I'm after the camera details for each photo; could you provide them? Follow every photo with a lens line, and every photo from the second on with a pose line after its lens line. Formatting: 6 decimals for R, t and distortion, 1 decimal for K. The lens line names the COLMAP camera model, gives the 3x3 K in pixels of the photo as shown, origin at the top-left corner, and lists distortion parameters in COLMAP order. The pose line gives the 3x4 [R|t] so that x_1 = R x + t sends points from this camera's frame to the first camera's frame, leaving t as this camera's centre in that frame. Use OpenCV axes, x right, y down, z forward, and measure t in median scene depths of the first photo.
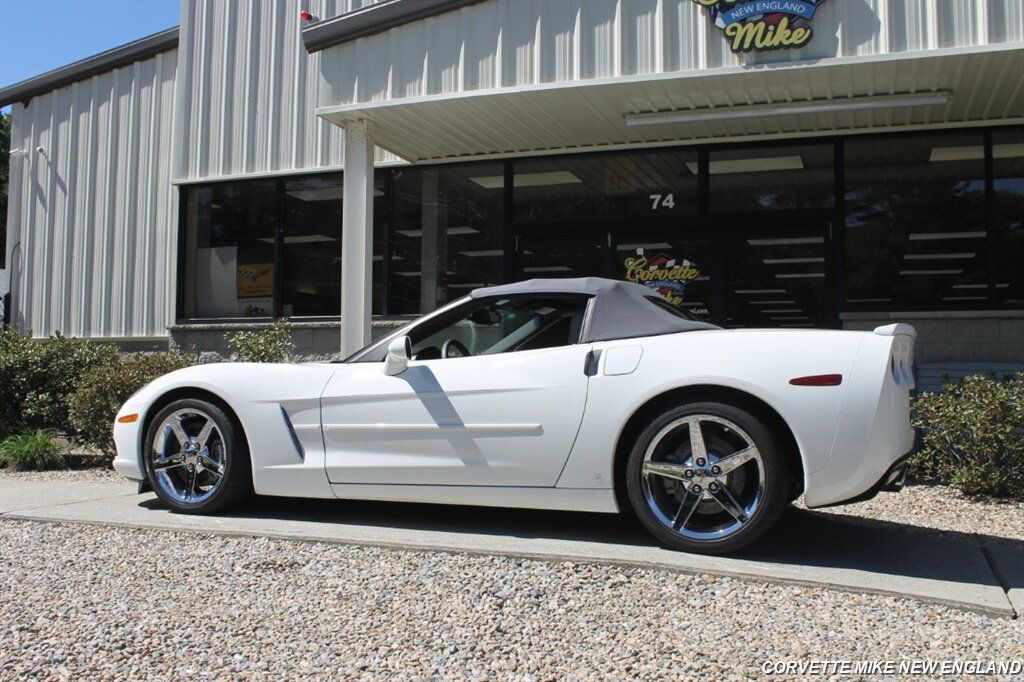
lens RADIAL K [[1005.0, 0, 512.0], [0, 1005.0, 341.0], [0, 0, 1]] dist [-0.103180, 0.016981]
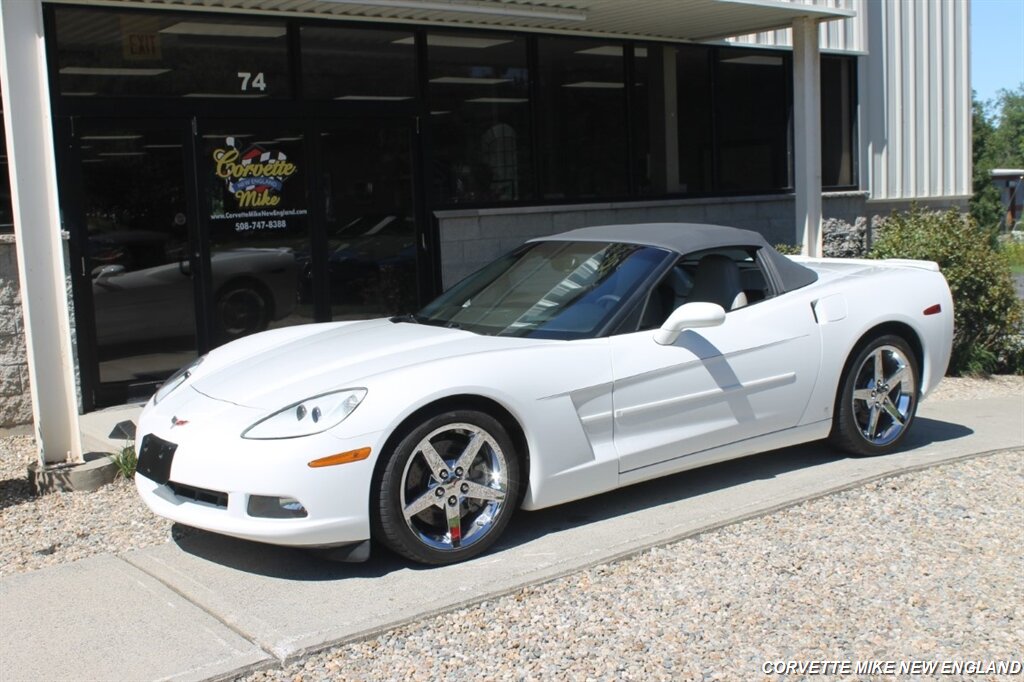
lens RADIAL K [[1187.1, 0, 512.0], [0, 1187.1, 341.0], [0, 0, 1]] dist [-0.086765, 0.039554]
pose [[0.526745, -0.132071, 0.839700, -0.824273], [0.007858, 0.988570, 0.150556, -0.100343], [-0.849987, -0.072706, 0.521763, 0.403056]]
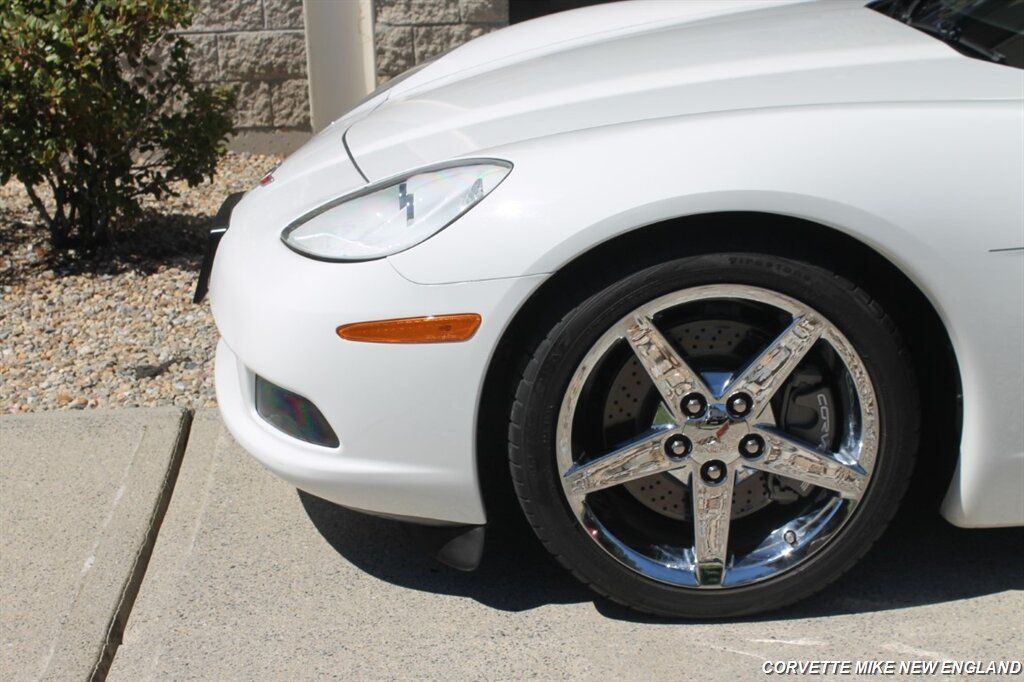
lens RADIAL K [[1503.5, 0, 512.0], [0, 1503.5, 341.0], [0, 0, 1]] dist [-0.011015, -0.014222]
pose [[0.910607, -0.159377, 0.381306, -0.432532], [0.015486, 0.935158, 0.353892, -0.054553], [-0.412984, -0.316351, 0.854029, 0.523043]]
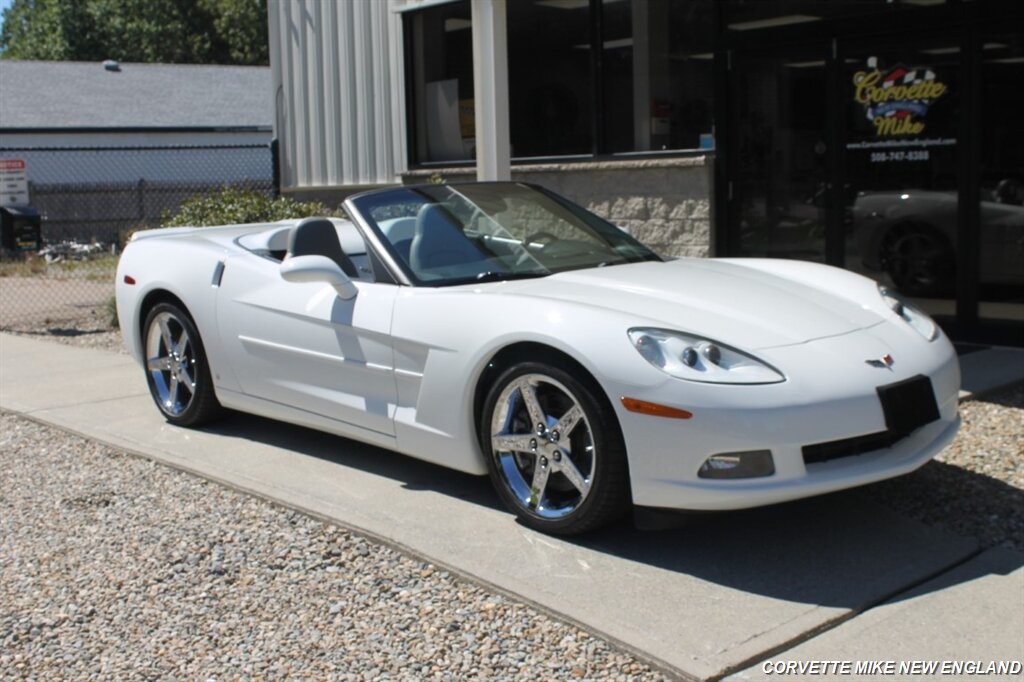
lens RADIAL K [[1187.1, 0, 512.0], [0, 1187.1, 341.0], [0, 0, 1]] dist [-0.086765, 0.039554]
pose [[0.885381, 0.029050, -0.463957, 0.423305], [0.056360, 0.983975, 0.169164, -0.067863], [0.461436, -0.175923, 0.869556, 0.120541]]
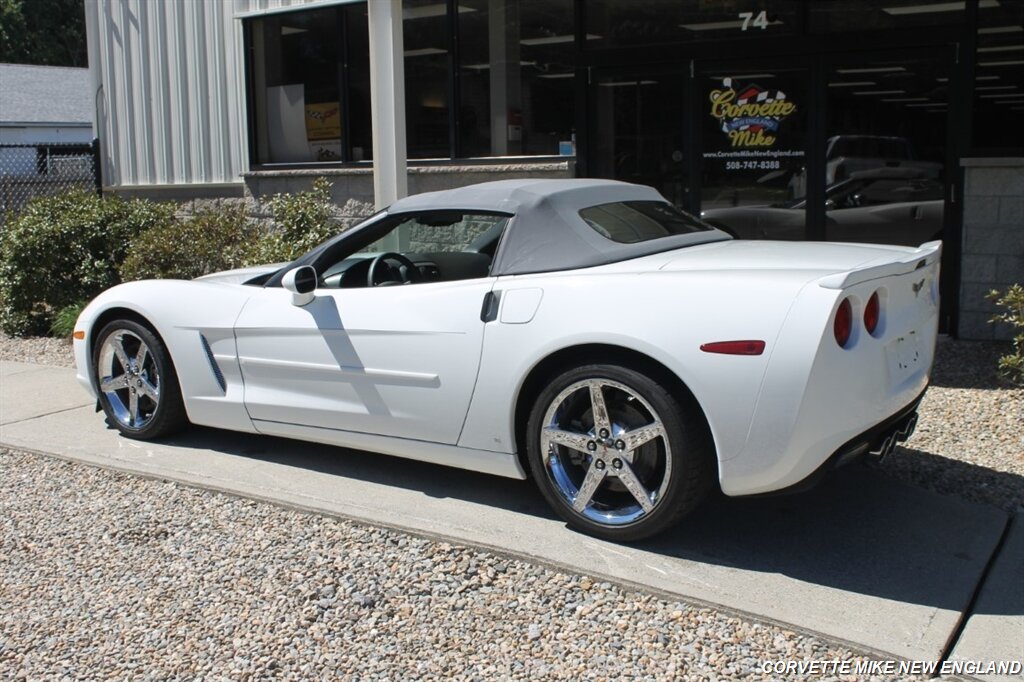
lens RADIAL K [[1061.7, 0, 512.0], [0, 1061.7, 341.0], [0, 0, 1]] dist [-0.128670, 0.125096]
pose [[0.978273, 0.007777, -0.207173, 0.190255], [0.035391, 0.978363, 0.203844, -0.088068], [0.204276, -0.206747, 0.956832, 0.100237]]
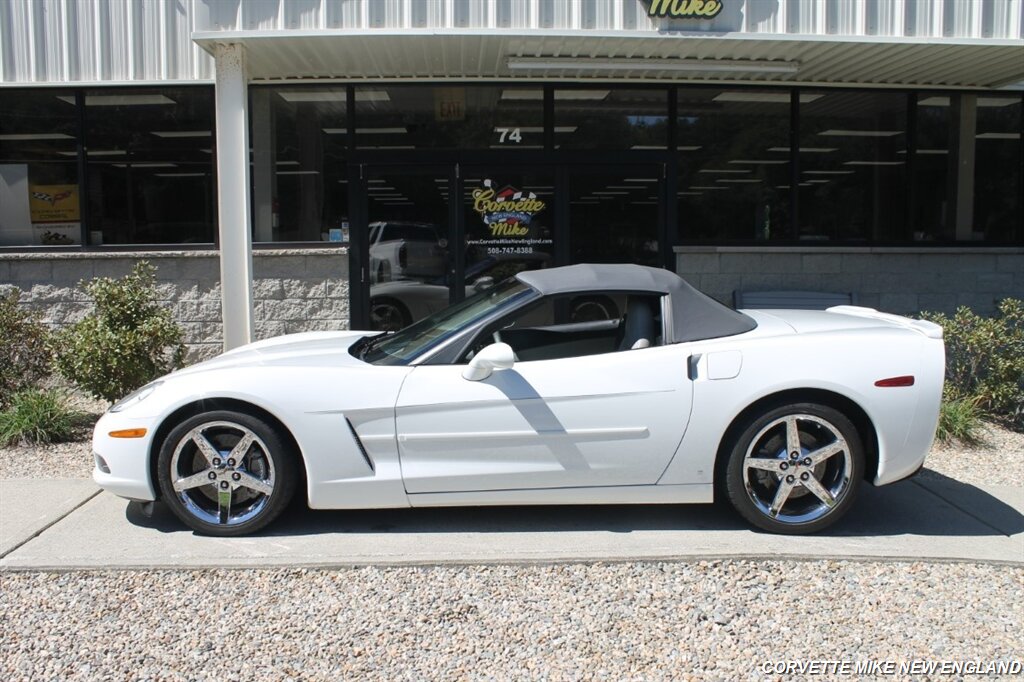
lens RADIAL K [[928.0, 0, 514.2], [0, 928.0, 350.6], [0, 0, 1]] dist [-0.160036, 0.149875]
pose [[0.922517, -0.056499, 0.381799, -0.310791], [-0.005582, 0.987171, 0.159570, -0.099809], [-0.385916, -0.149337, 0.910367, 0.134674]]
